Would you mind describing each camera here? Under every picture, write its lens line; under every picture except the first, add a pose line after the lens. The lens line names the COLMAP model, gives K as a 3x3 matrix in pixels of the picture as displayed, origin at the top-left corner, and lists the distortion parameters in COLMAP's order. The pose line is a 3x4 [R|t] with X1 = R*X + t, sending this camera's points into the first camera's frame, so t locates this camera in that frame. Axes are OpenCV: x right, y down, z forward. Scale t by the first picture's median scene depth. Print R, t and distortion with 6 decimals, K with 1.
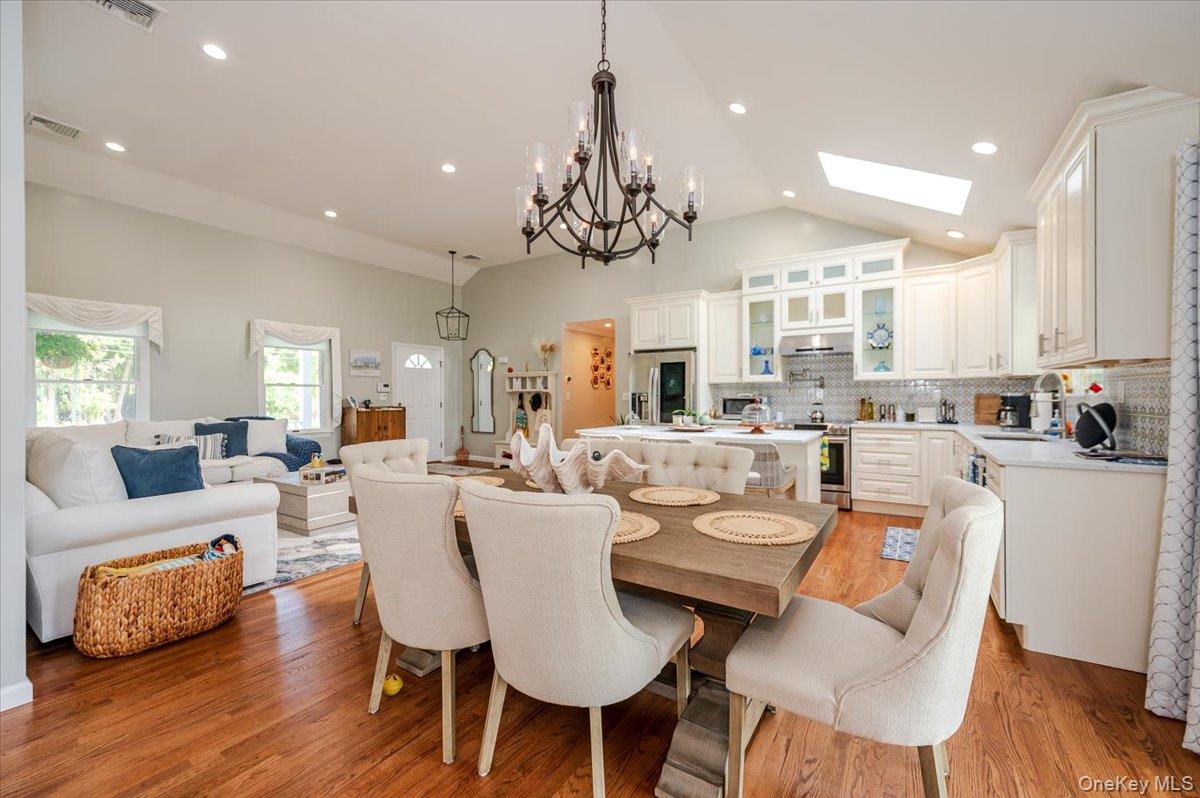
lens RADIAL K [[499.2, 0, 592.9], [0, 499.2, 398.1], [0, 0, 1]] dist [0.002450, 0.000035]
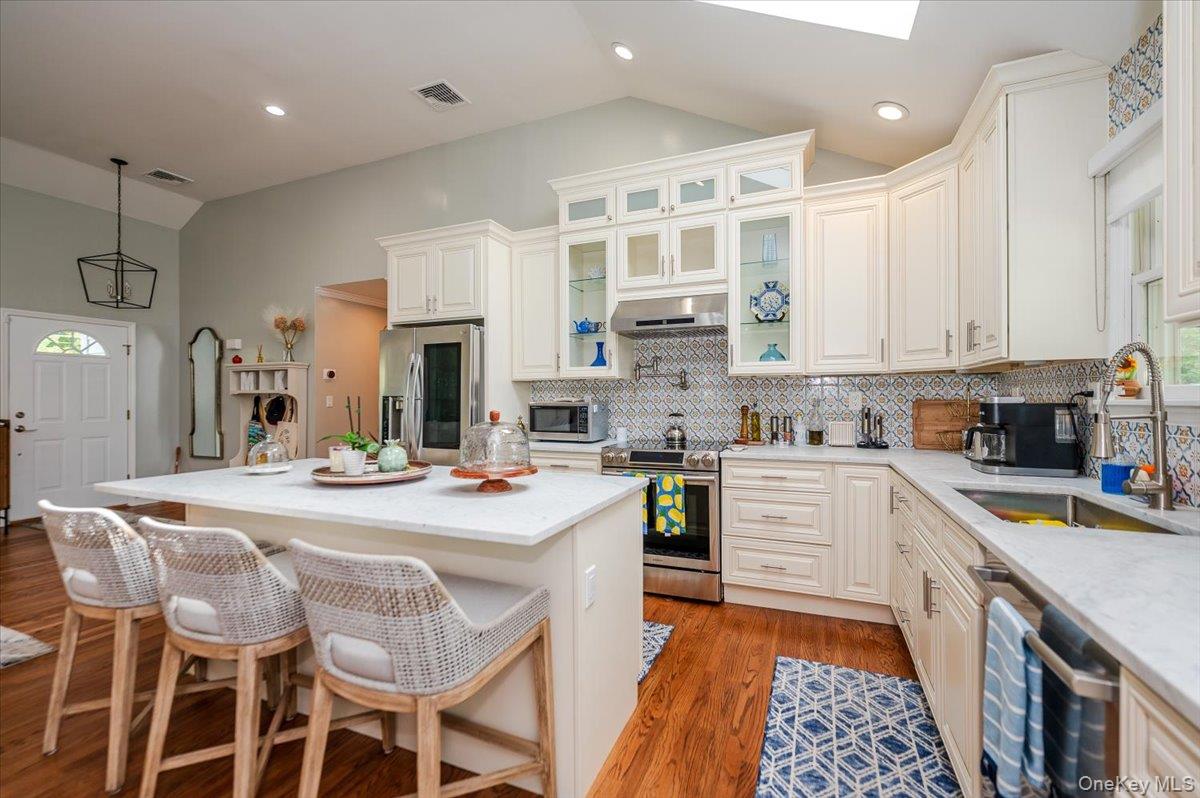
lens RADIAL K [[499.2, 0, 606.3], [0, 499.2, 397.7], [0, 0, 1]] dist [0.002450, 0.000035]
pose [[0.985303, 0.002038, 0.170804, 0.271230], [-0.000607, 0.999964, -0.008431, -0.004139], [-0.170815, 0.008204, 0.985269, 0.431021]]
